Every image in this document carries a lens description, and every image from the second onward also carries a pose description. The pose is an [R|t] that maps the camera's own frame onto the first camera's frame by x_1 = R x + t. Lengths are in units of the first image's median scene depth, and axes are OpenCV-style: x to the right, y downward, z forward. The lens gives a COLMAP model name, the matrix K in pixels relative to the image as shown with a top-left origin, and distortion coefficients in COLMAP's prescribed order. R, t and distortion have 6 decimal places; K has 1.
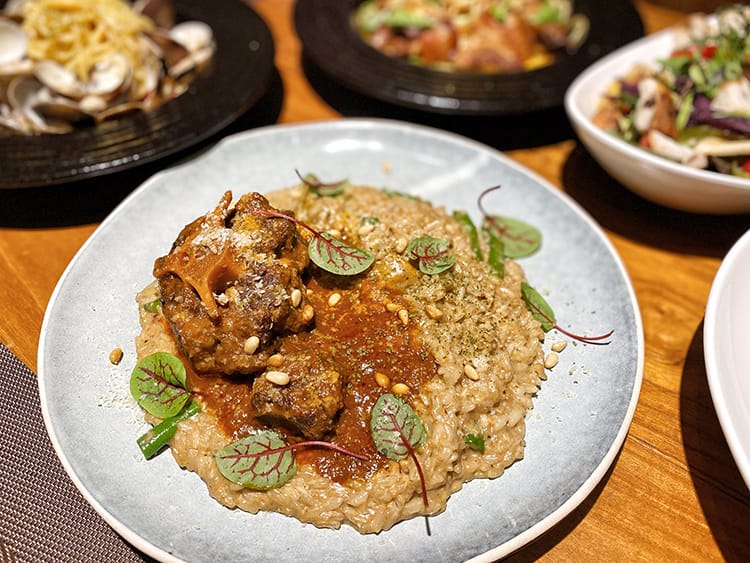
lens RADIAL K [[652.9, 0, 372.2], [0, 652.9, 279.0], [0, 0, 1]] dist [-0.009782, -0.002720]
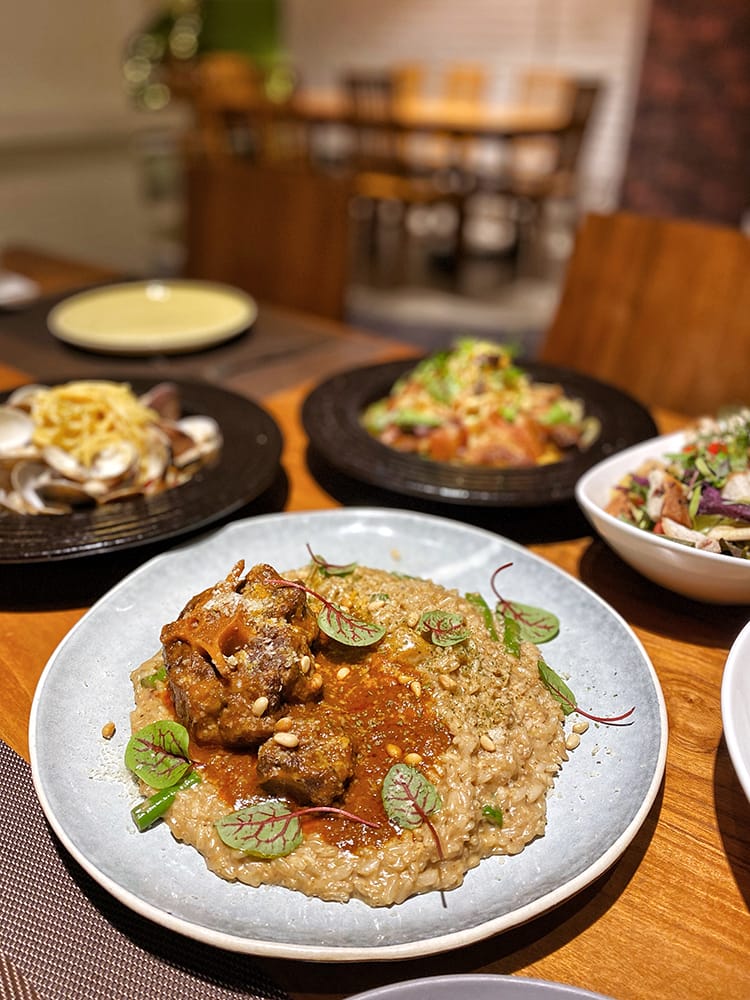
lens RADIAL K [[870.6, 0, 376.9], [0, 870.6, 501.5], [0, 0, 1]] dist [-0.009782, -0.002720]
pose [[0.999806, 0.015630, 0.012015, -0.027649], [-0.011015, 0.948323, -0.317115, 0.194135], [-0.016351, 0.316921, 0.948311, -0.289422]]
